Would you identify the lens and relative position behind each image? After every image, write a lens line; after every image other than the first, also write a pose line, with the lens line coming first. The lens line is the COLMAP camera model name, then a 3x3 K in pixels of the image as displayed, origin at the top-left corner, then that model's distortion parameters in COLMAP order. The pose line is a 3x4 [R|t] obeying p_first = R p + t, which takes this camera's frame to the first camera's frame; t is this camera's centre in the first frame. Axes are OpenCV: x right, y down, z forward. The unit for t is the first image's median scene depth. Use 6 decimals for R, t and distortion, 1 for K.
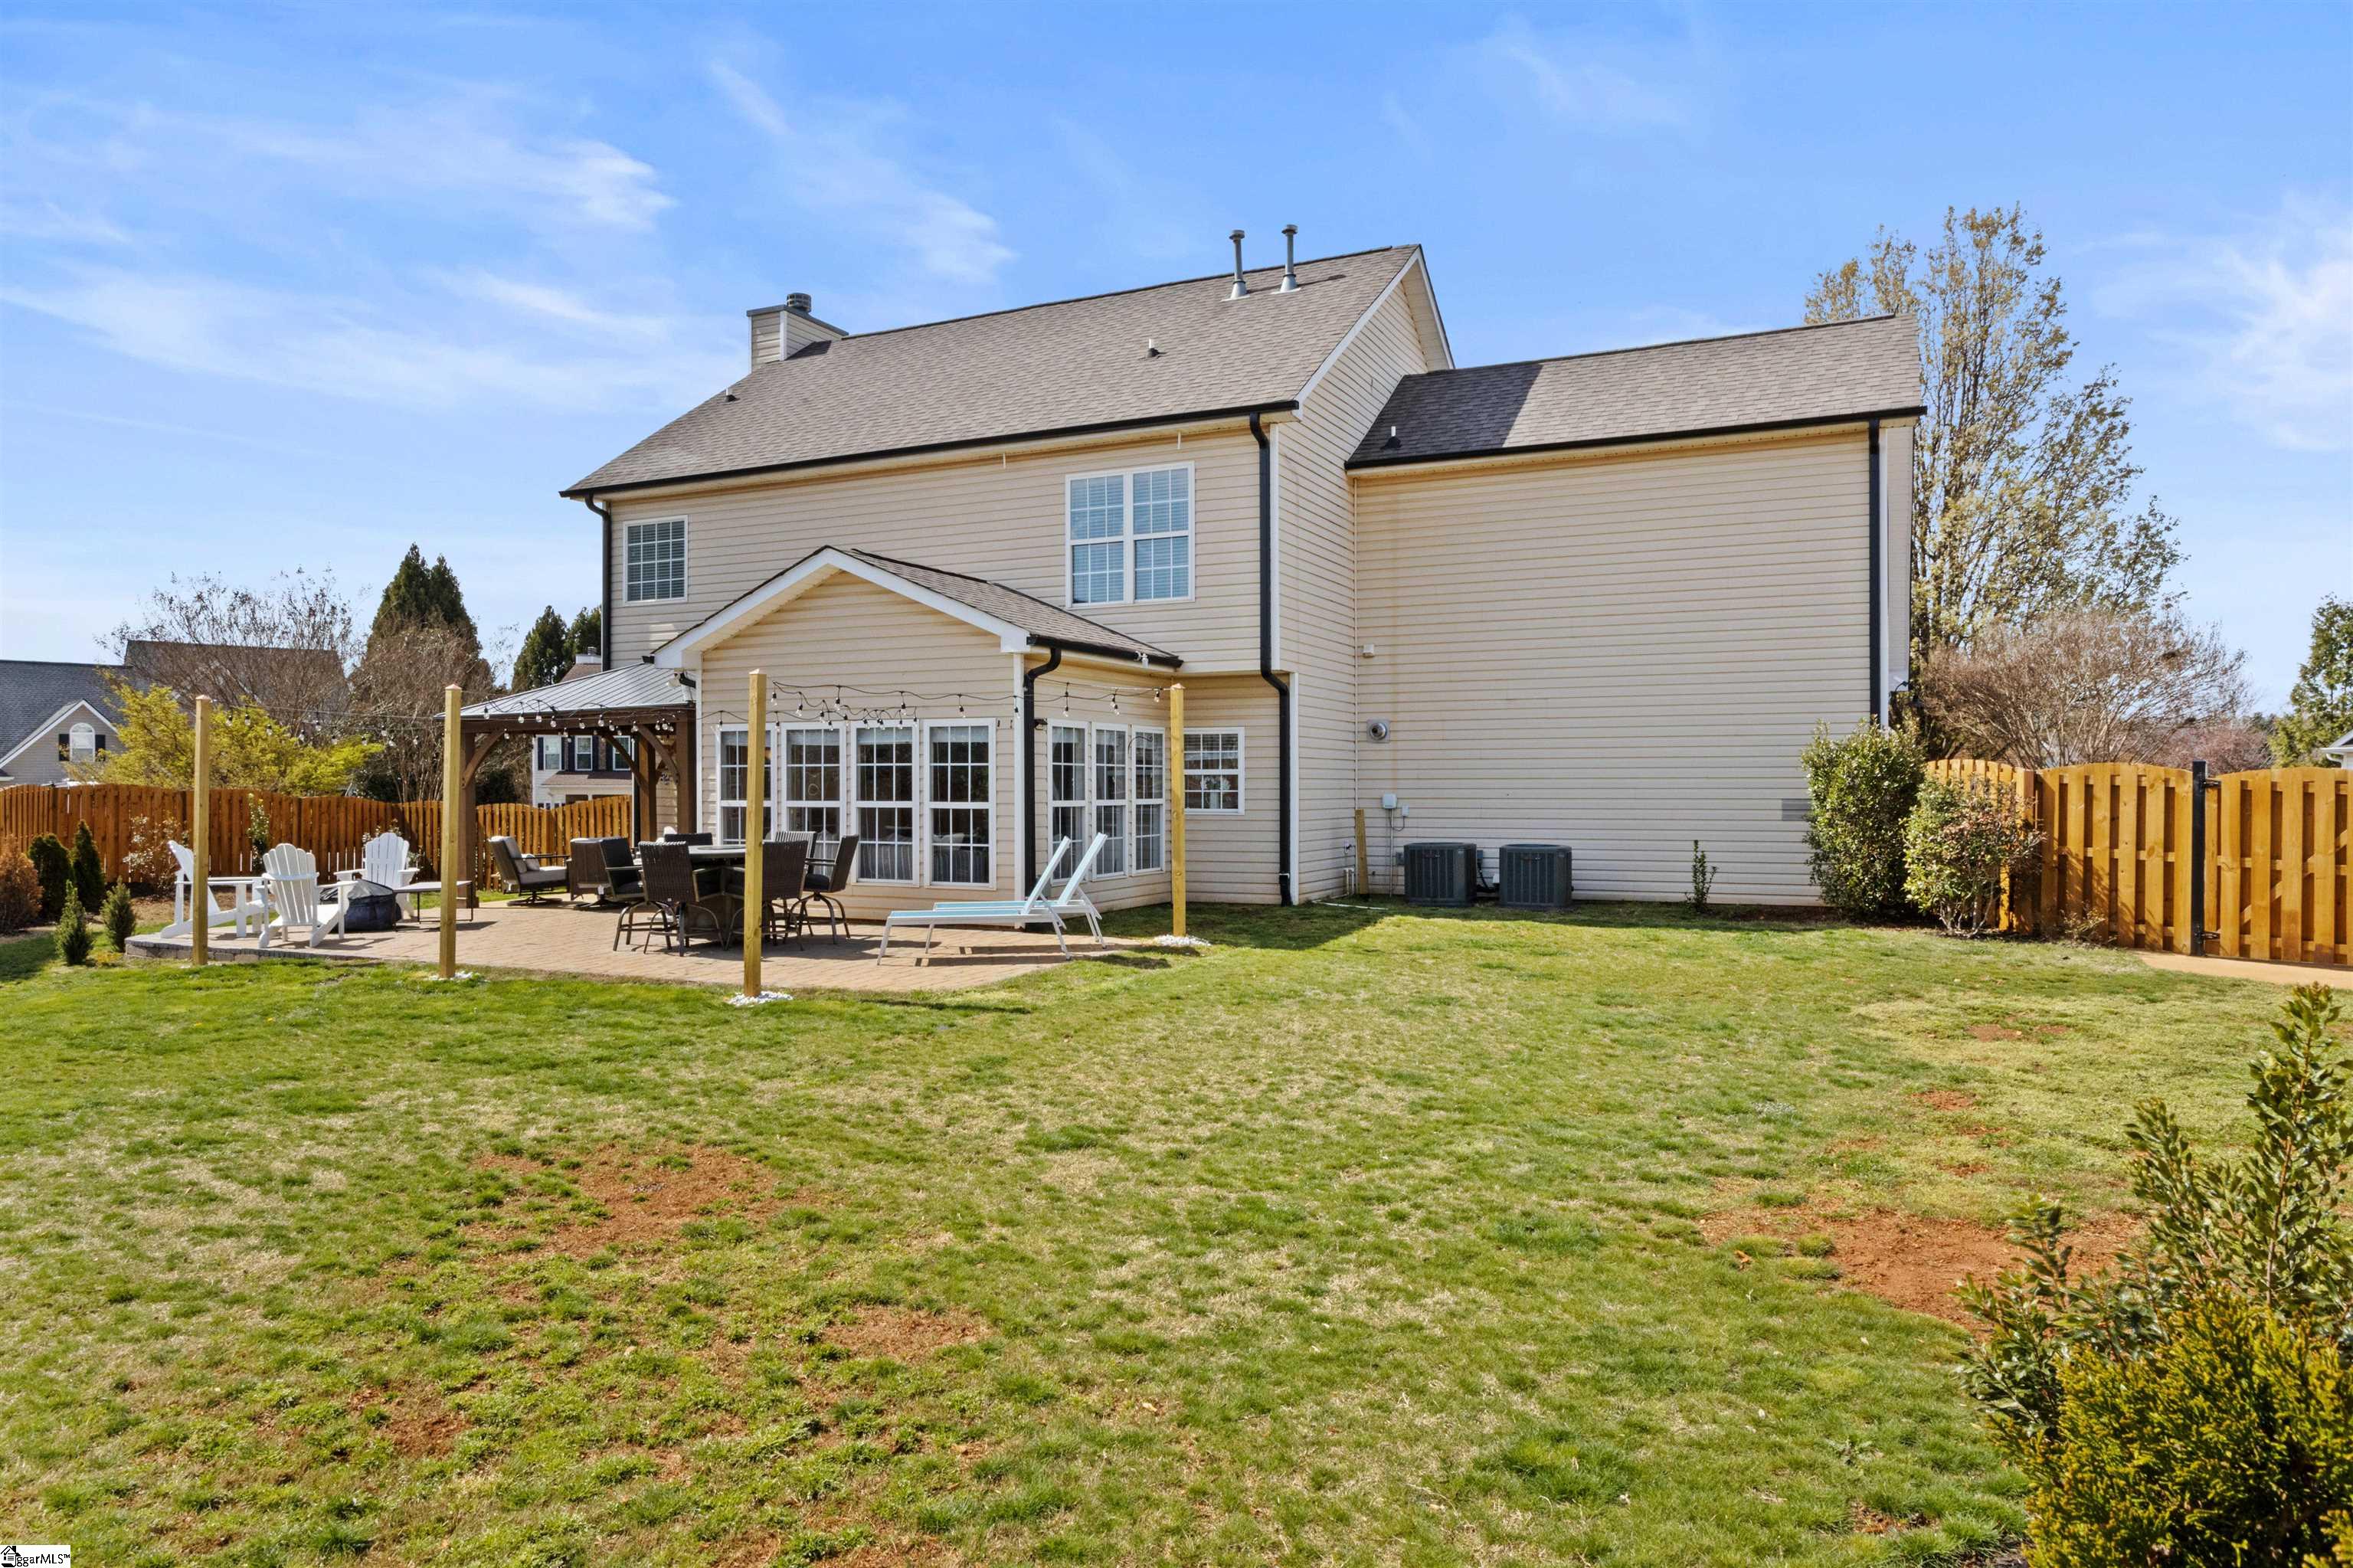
lens RADIAL K [[1511.4, 0, 1173.9], [0, 1511.4, 792.0], [0, 0, 1]] dist [0.000619, 0.000138]
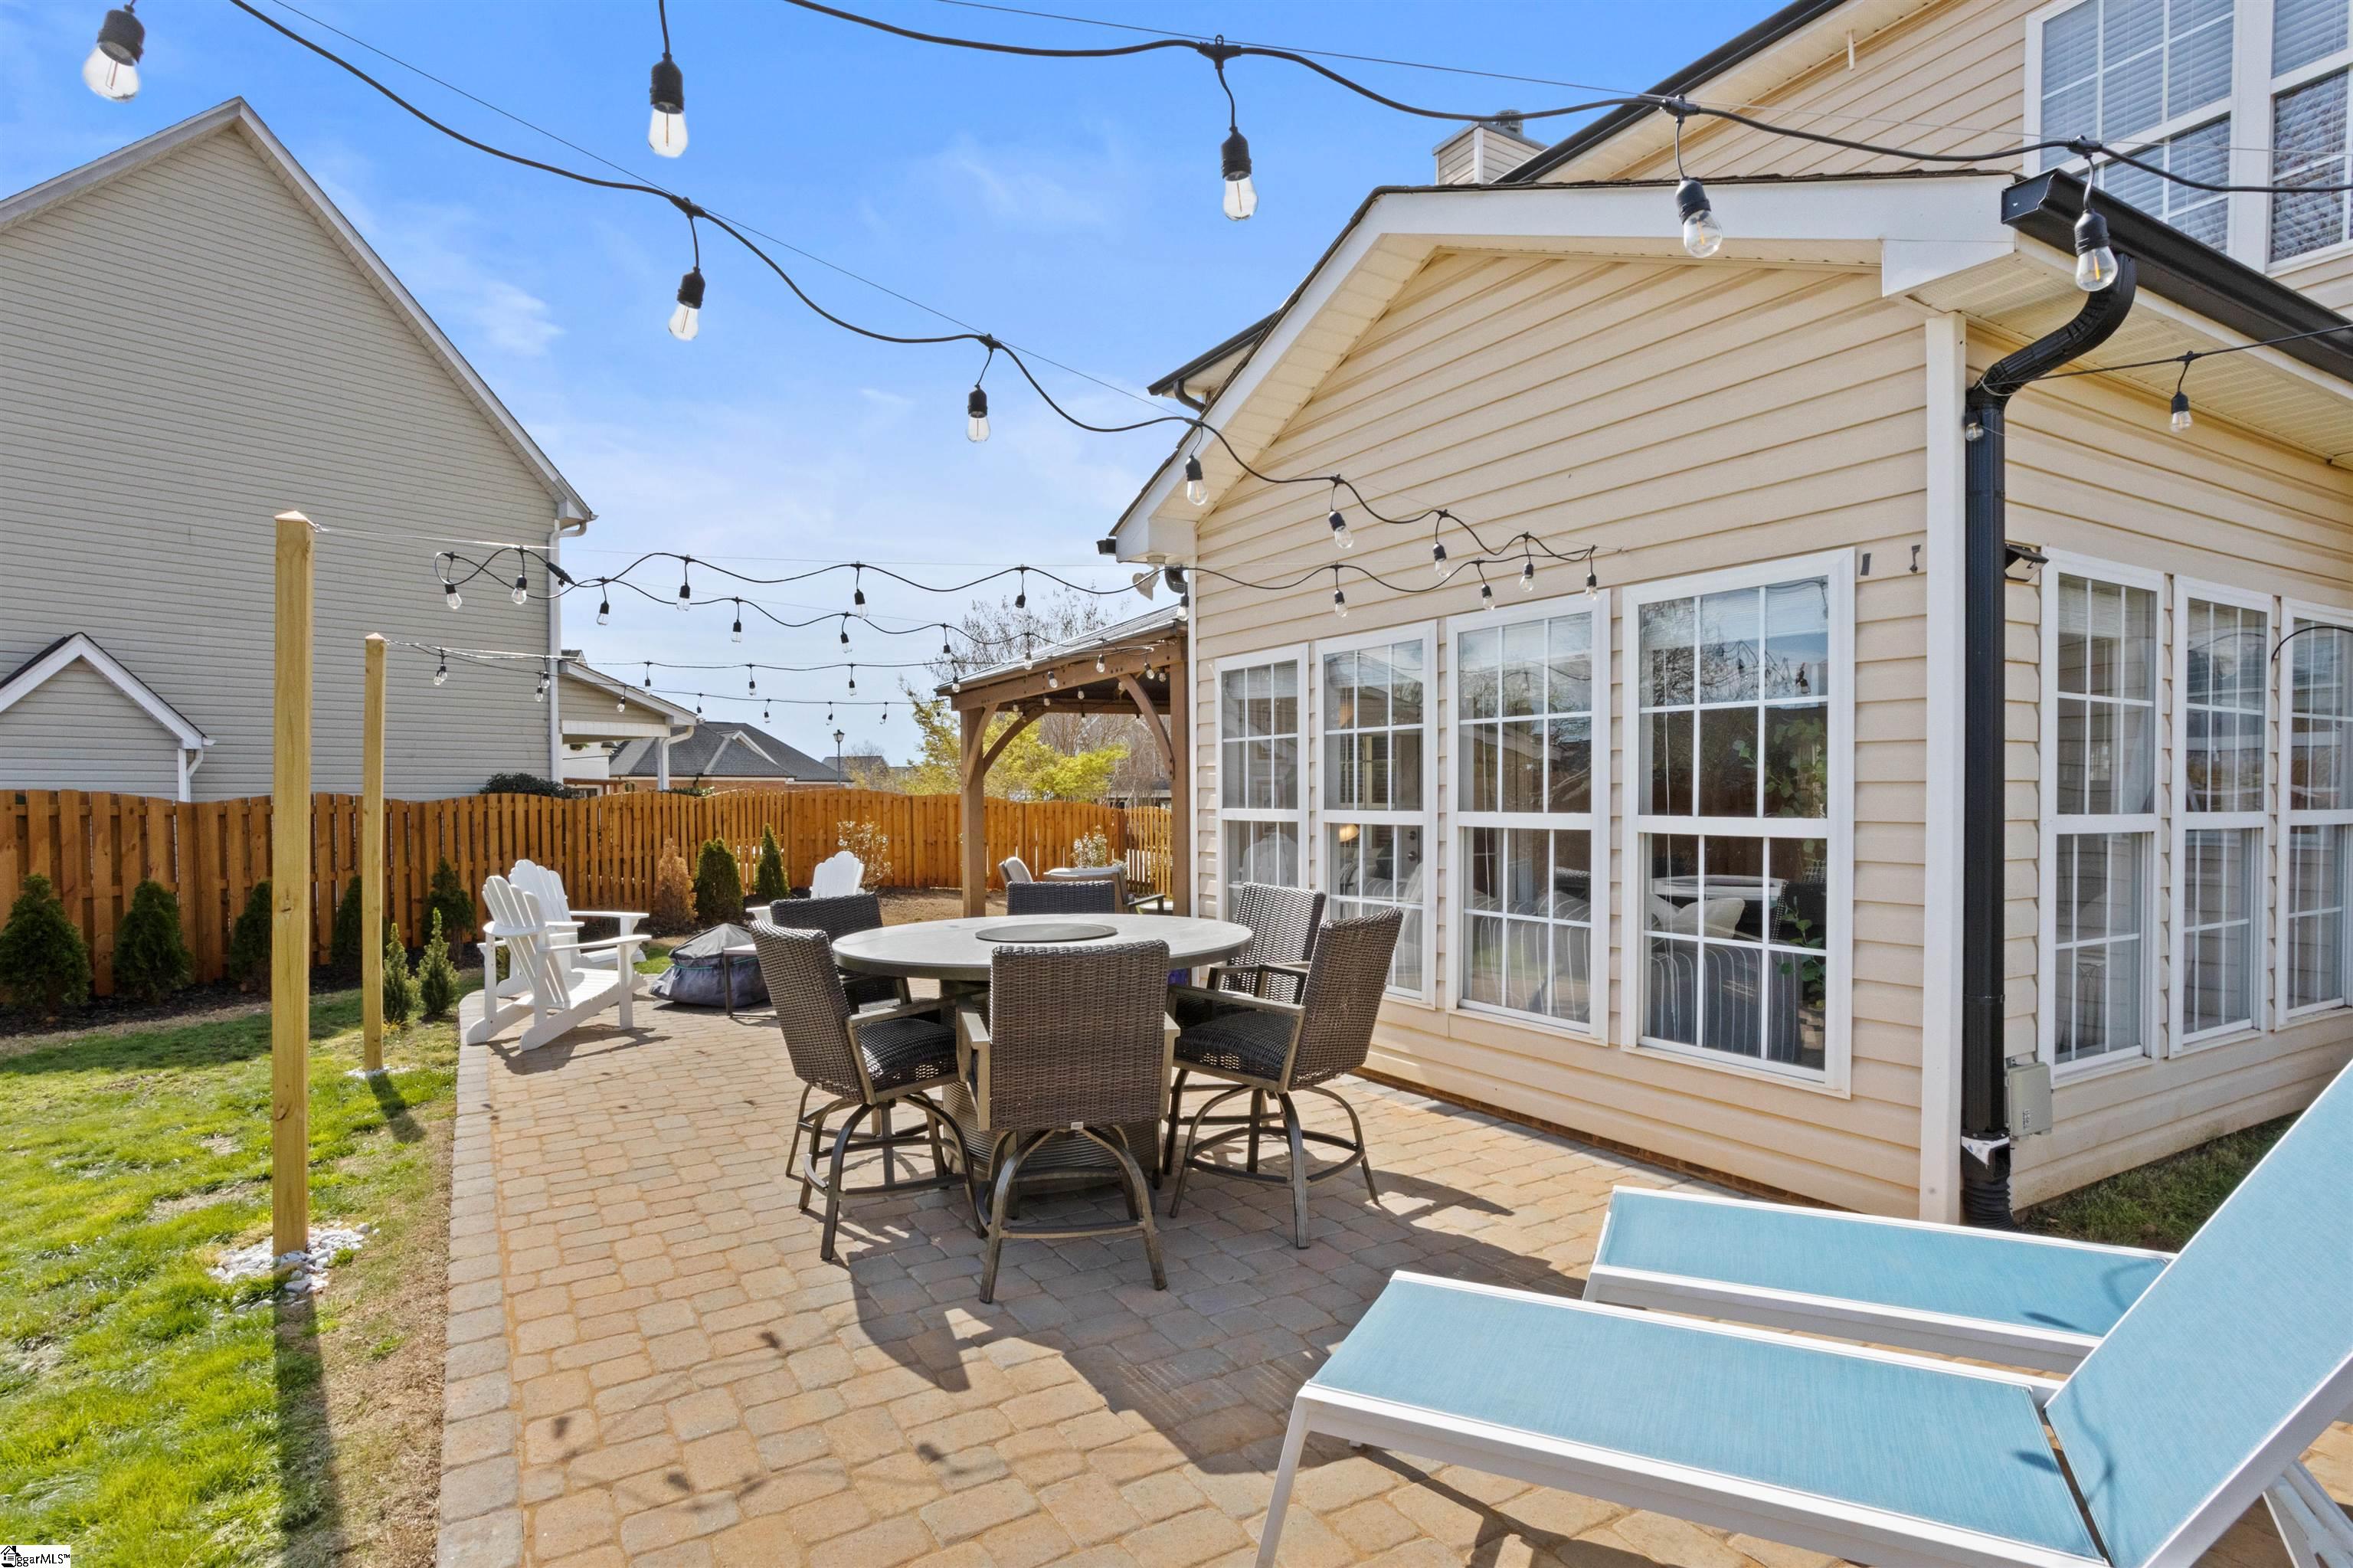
lens RADIAL K [[1211.1, 0, 1168.4], [0, 1211.1, 809.7], [0, 0, 1]] dist [0.006245, 0.000482]
pose [[0.832614, 0.005082, -0.553830, -0.093740], [-0.000369, 0.999963, 0.008622, 0.002630], [0.553853, -0.006974, 0.832585, 0.689671]]
